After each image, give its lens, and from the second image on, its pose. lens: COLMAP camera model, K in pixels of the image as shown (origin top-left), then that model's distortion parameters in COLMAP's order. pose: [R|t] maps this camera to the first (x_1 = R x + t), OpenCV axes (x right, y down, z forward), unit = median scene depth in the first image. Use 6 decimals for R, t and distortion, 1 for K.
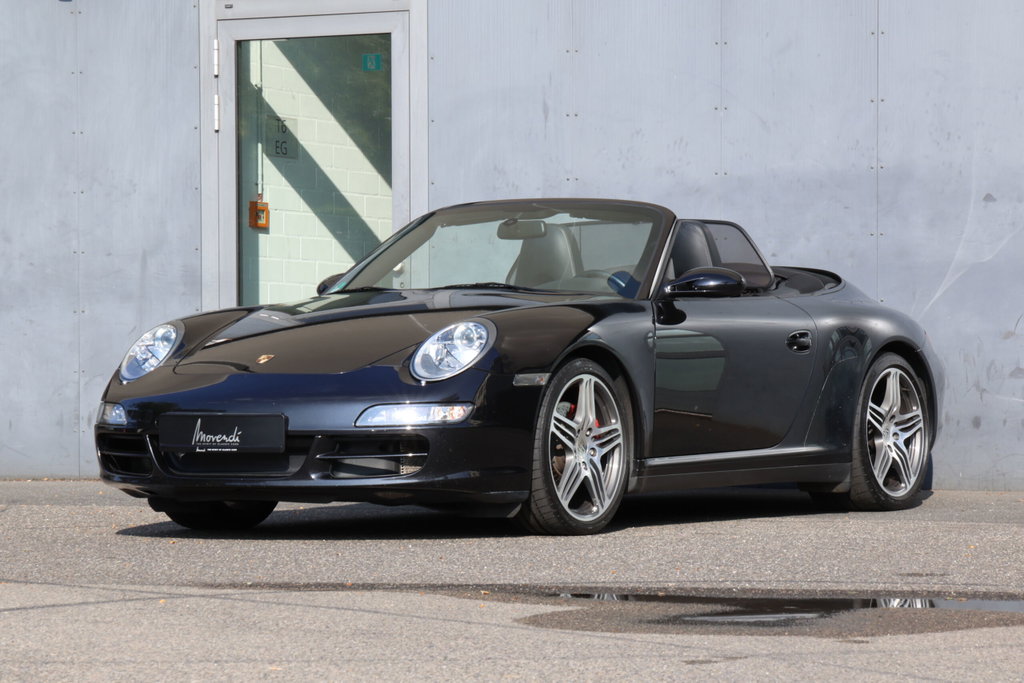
lens RADIAL K [[4968.9, 0, 549.1], [0, 4968.9, 317.4], [0, 0, 1]] dist [1.506175, 8.508972]
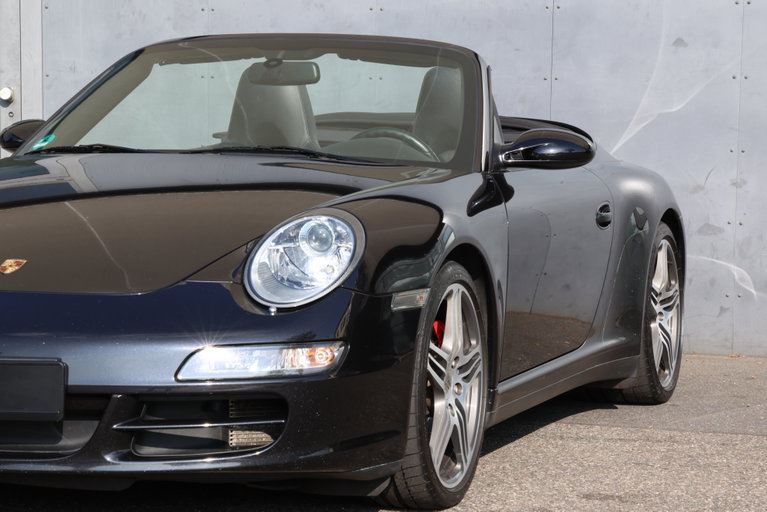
lens RADIAL K [[2519.8, 0, 402.3], [0, 2519.8, 255.1], [0, 0, 1]] dist [1.010000, -1.508651]
pose [[0.976619, 0.006513, 0.214880, -0.075398], [-0.020280, 0.997875, 0.061925, -0.014531], [-0.214020, -0.064835, 0.974675, 0.617664]]
